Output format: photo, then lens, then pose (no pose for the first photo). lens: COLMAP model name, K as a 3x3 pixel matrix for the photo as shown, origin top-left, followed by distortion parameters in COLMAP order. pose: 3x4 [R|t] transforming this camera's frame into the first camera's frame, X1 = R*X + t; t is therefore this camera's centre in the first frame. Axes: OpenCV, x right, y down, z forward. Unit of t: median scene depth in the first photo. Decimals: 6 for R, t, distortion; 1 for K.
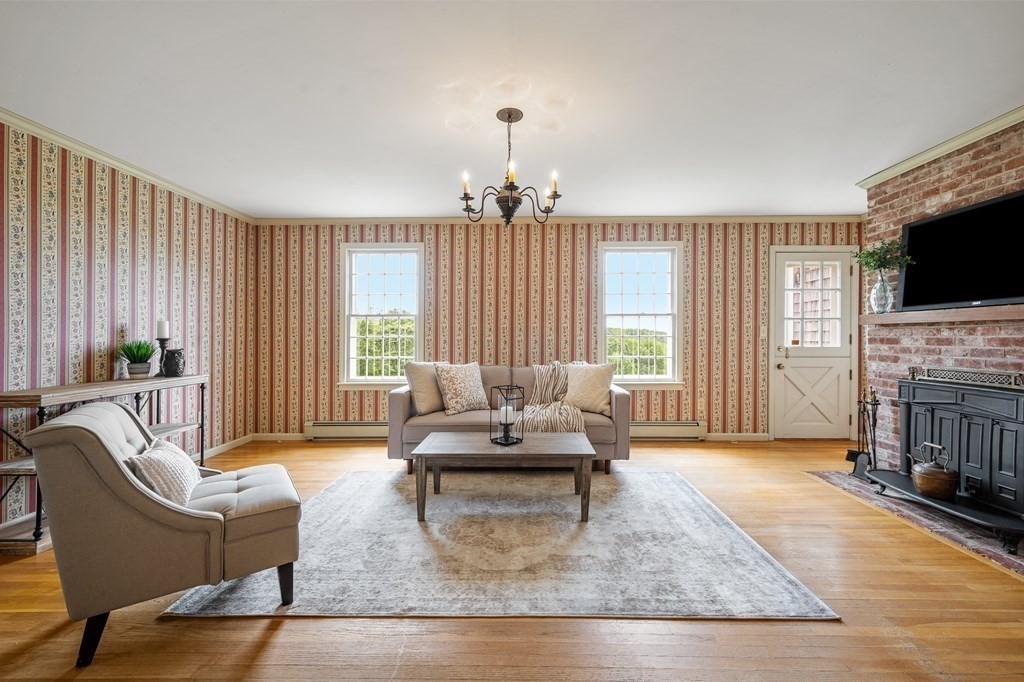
lens RADIAL K [[425.4, 0, 516.6], [0, 425.4, 338.0], [0, 0, 1]] dist [0.001223, 0.000297]
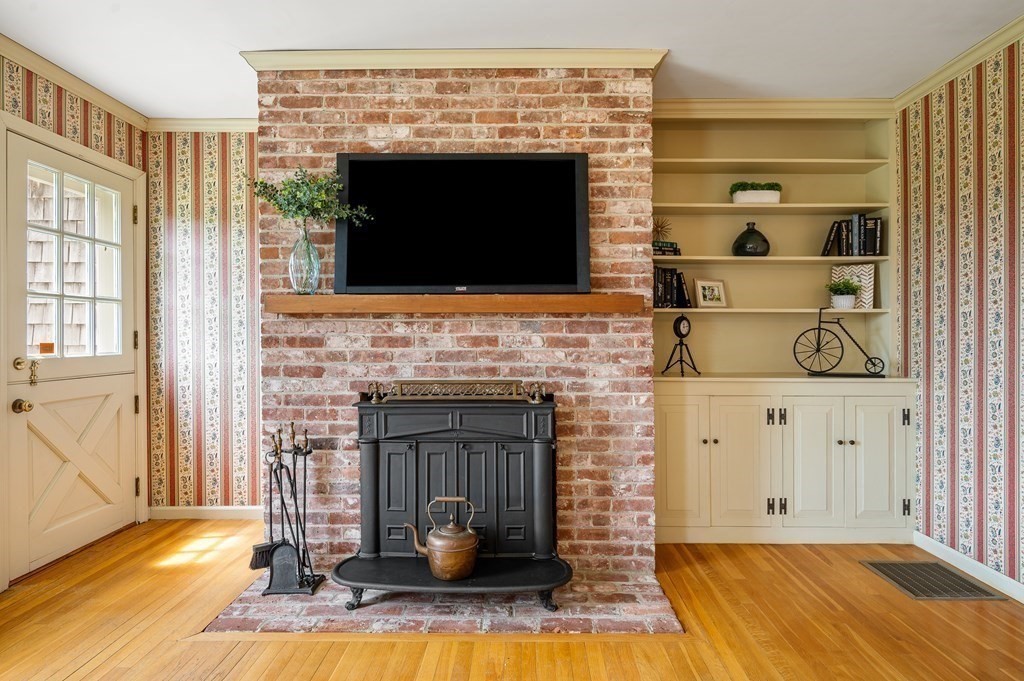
lens RADIAL K [[554.5, 0, 512.0], [0, 554.5, 340.5], [0, 0, 1]] dist [0.002331, -0.000203]
pose [[-0.006715, -0.008502, 0.999941, 0.097848], [0.004124, 0.999955, 0.008530, -0.000381], [-0.999969, 0.004181, -0.006680, 0.744315]]
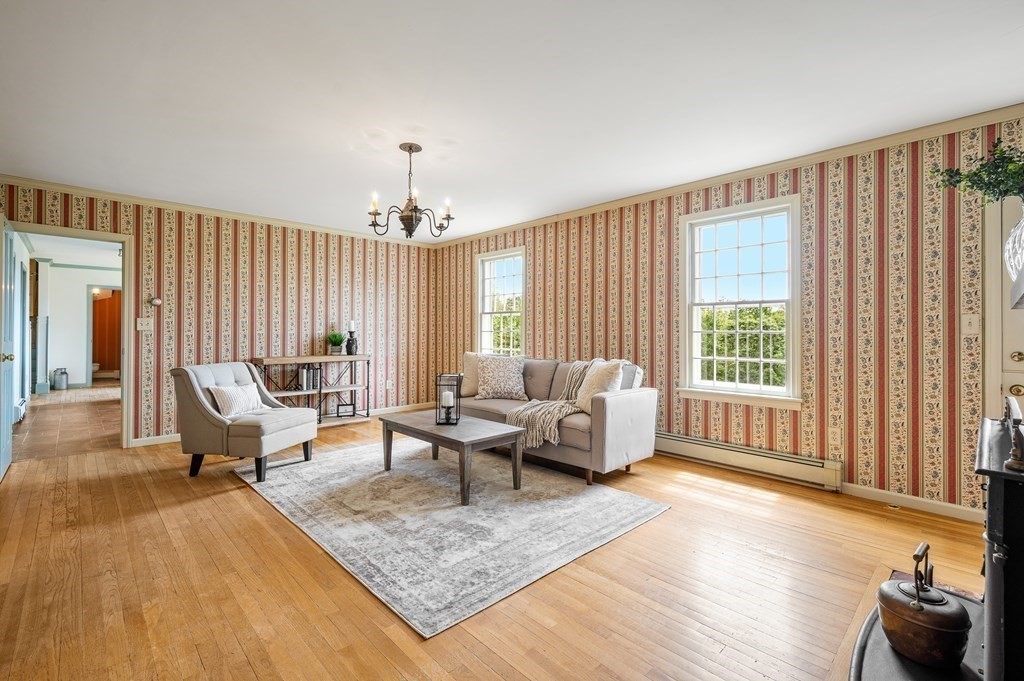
lens RADIAL K [[448.6, 0, 514.5], [0, 448.6, 330.8], [0, 0, 1]] dist [0.000741, -0.000003]
pose [[0.705638, 0.003322, -0.708565, 0.860127], [-0.007209, 0.999971, -0.002491, -0.001343], [0.708536, 0.006866, 0.705641, 0.244815]]
